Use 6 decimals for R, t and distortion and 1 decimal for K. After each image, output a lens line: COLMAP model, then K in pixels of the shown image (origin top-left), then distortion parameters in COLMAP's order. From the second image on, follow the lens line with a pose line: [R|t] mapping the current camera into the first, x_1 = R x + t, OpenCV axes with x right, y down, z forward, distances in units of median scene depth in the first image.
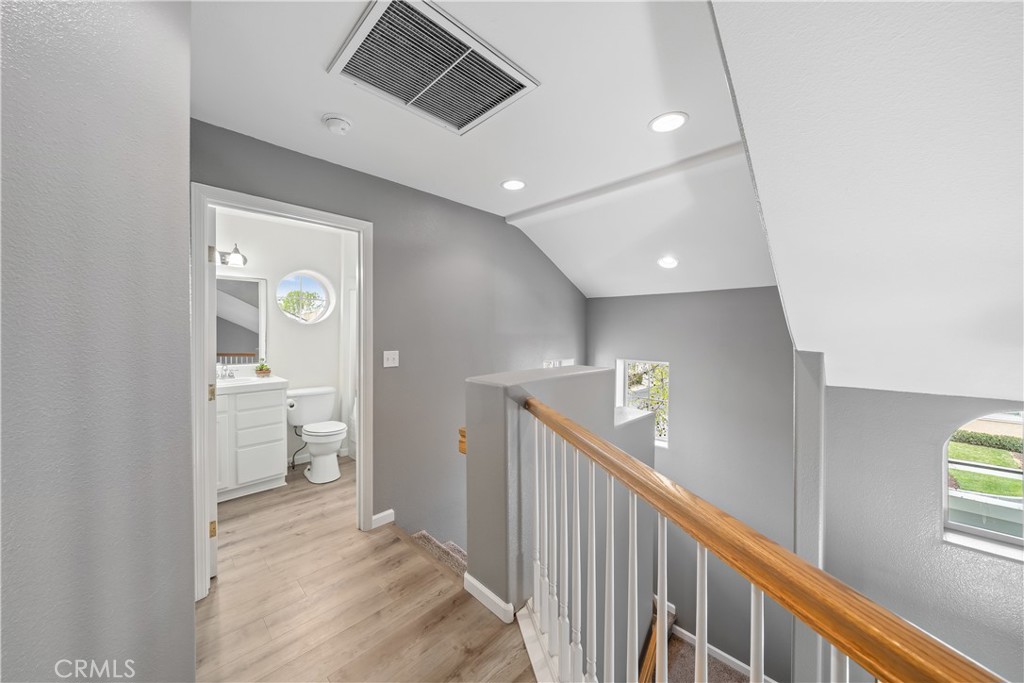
lens RADIAL K [[355.4, 0, 506.4], [0, 355.4, 332.3], [0, 0, 1]] dist [0.000283, 0.000040]
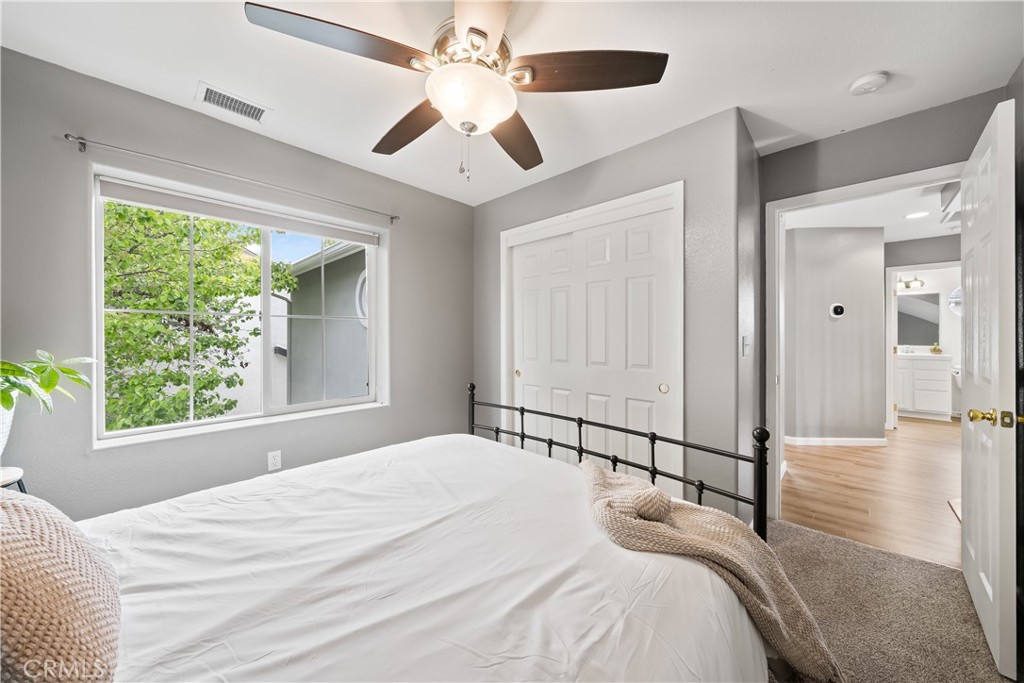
lens RADIAL K [[355.4, 0, 506.4], [0, 355.4, 332.3], [0, 0, 1]] dist [0.000283, 0.000040]
pose [[0.015793, -0.001968, -0.999873, 0.962186], [-0.004353, 0.999988, -0.002037, 0.040482], [0.999866, 0.004384, 0.015784, -1.044684]]
